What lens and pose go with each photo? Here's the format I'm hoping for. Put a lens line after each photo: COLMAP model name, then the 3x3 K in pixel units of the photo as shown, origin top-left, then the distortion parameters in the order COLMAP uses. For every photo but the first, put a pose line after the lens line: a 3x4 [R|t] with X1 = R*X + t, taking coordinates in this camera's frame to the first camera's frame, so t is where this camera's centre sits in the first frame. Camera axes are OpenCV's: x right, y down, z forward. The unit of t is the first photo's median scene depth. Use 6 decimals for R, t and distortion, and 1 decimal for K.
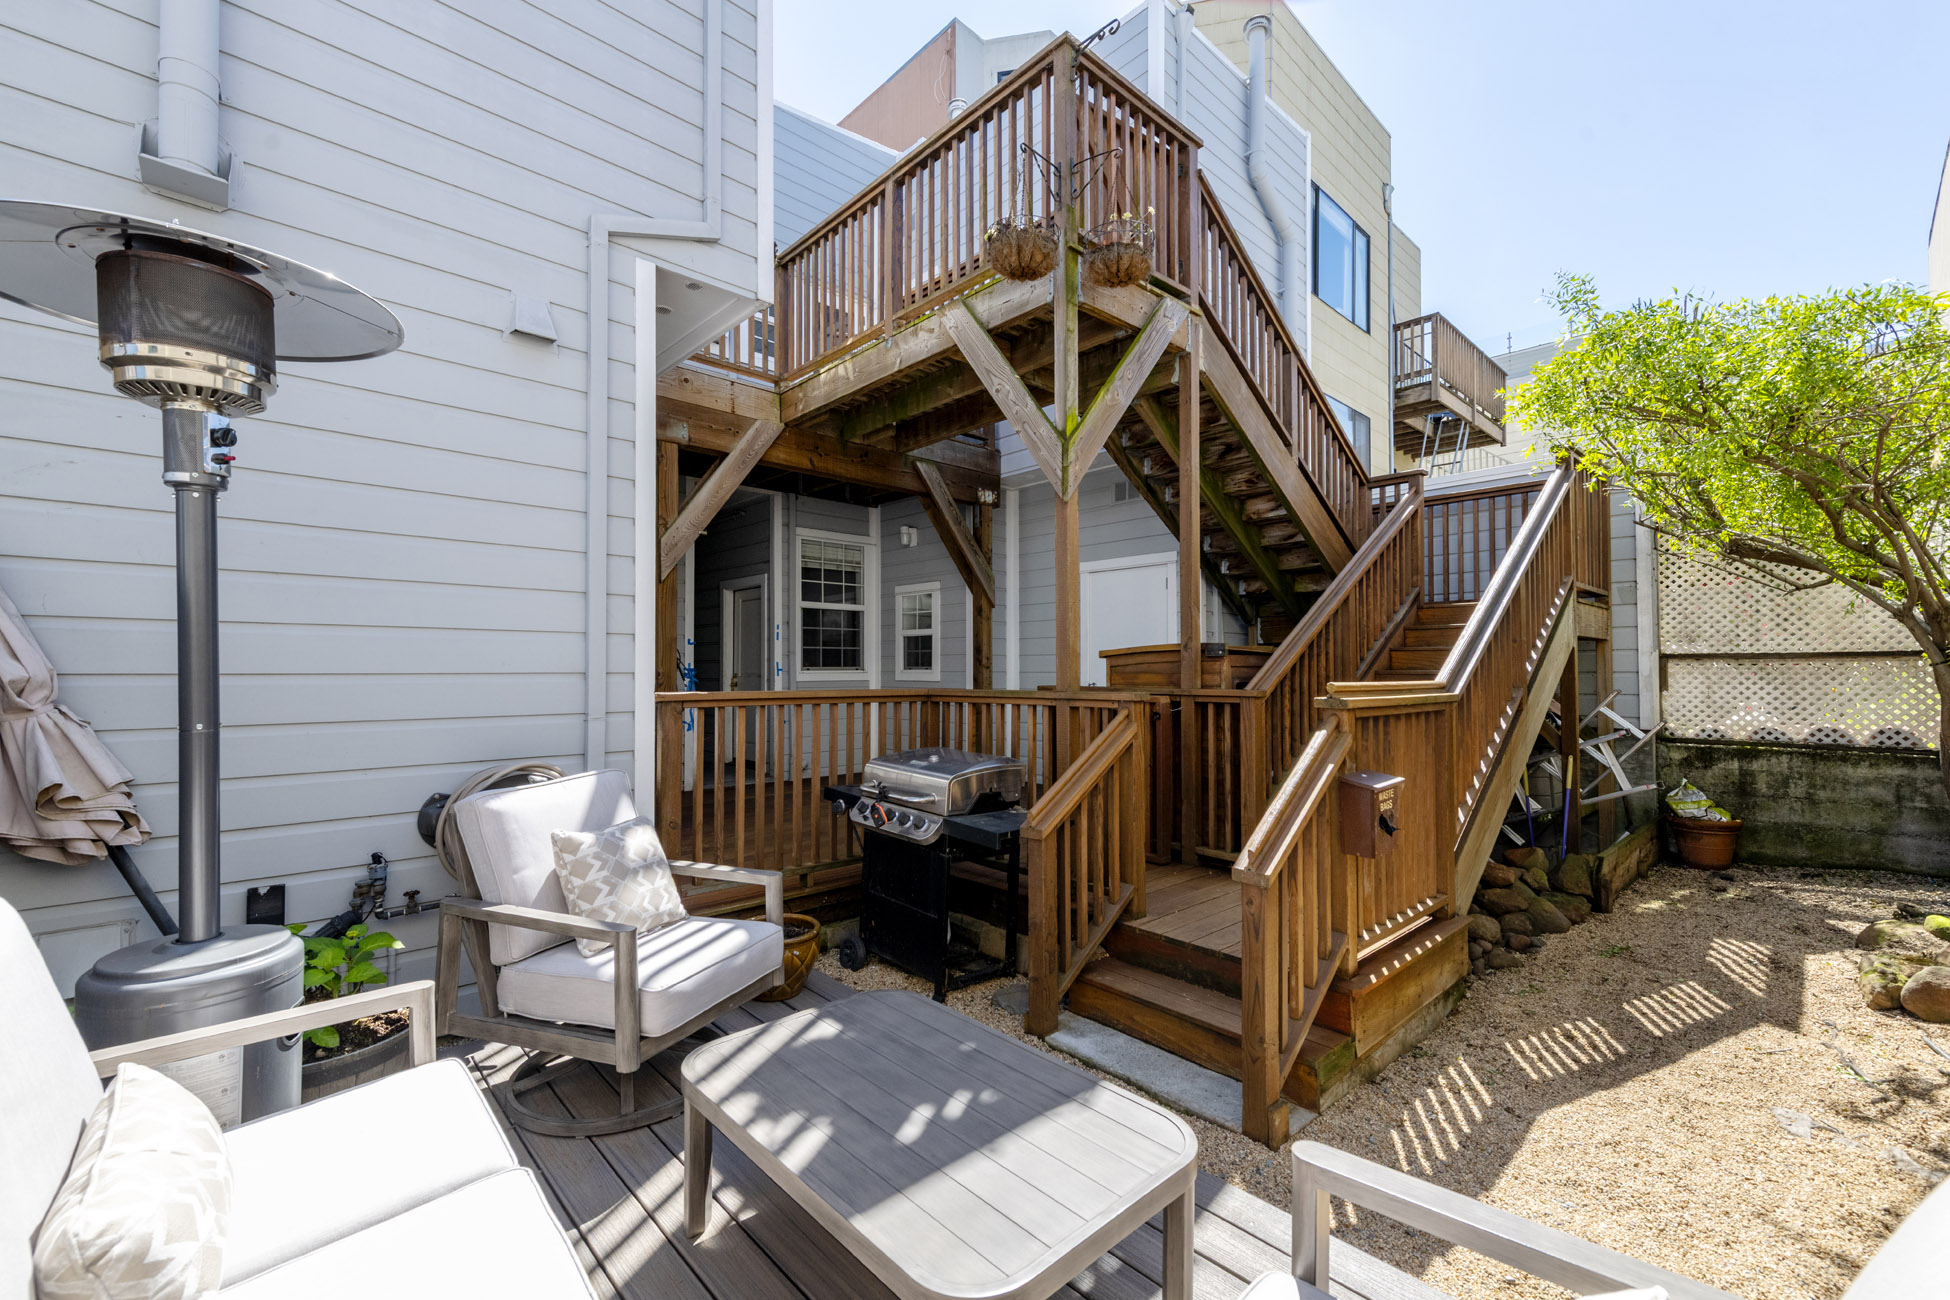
lens RADIAL K [[790.6, 0, 999.3], [0, 790.6, 642.2], [0, 0, 1]] dist [-0.000104, 0.000061]
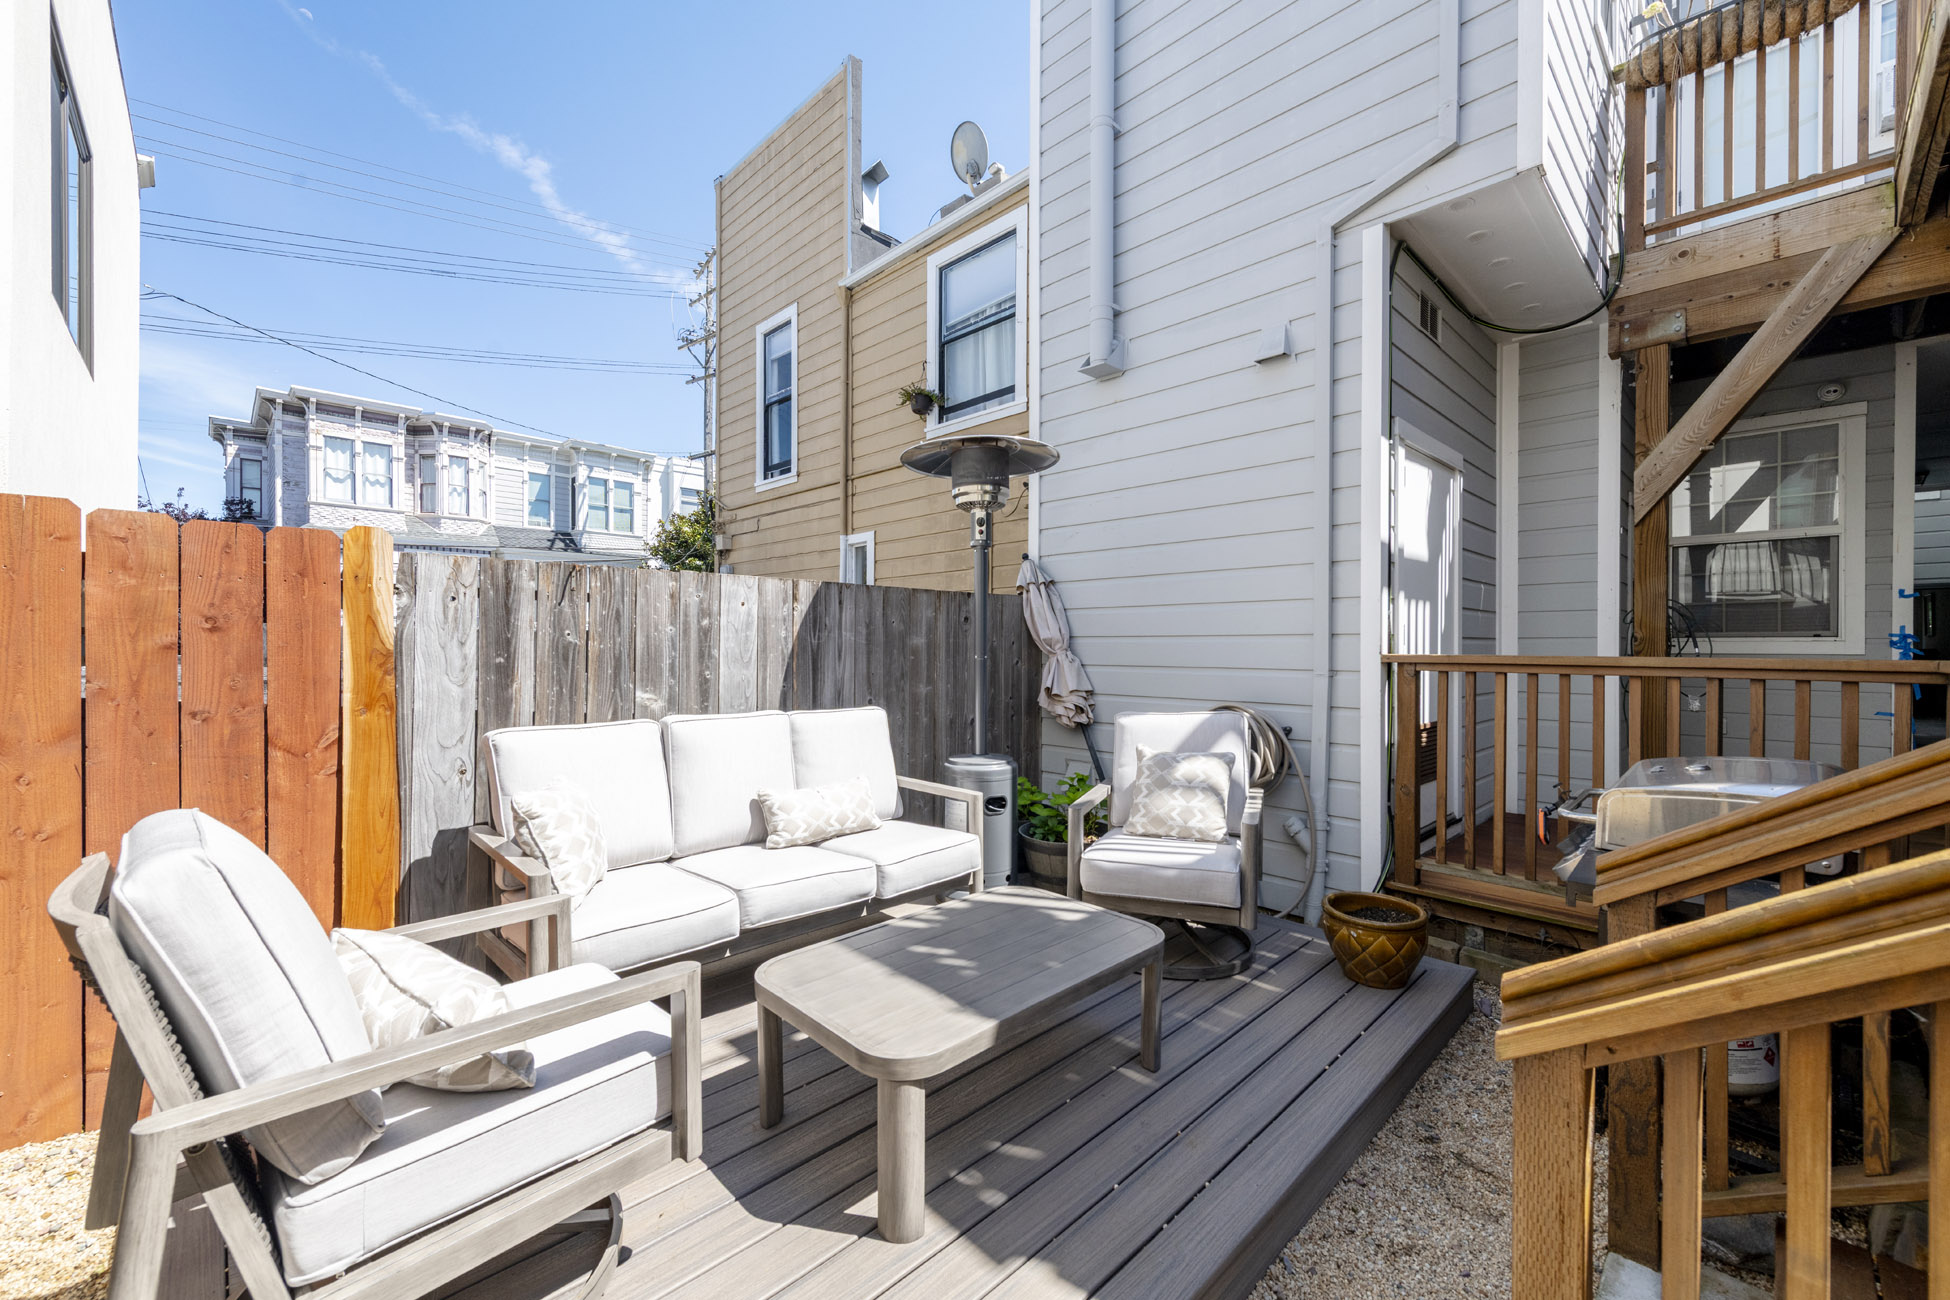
lens RADIAL K [[790.6, 0, 999.3], [0, 790.6, 642.2], [0, 0, 1]] dist [-0.000104, 0.000061]
pose [[0.030375, 0.011335, -0.999474, 0.657390], [0.036995, 0.999238, 0.012457, 0.023056], [0.998854, -0.037354, 0.029932, 0.554837]]
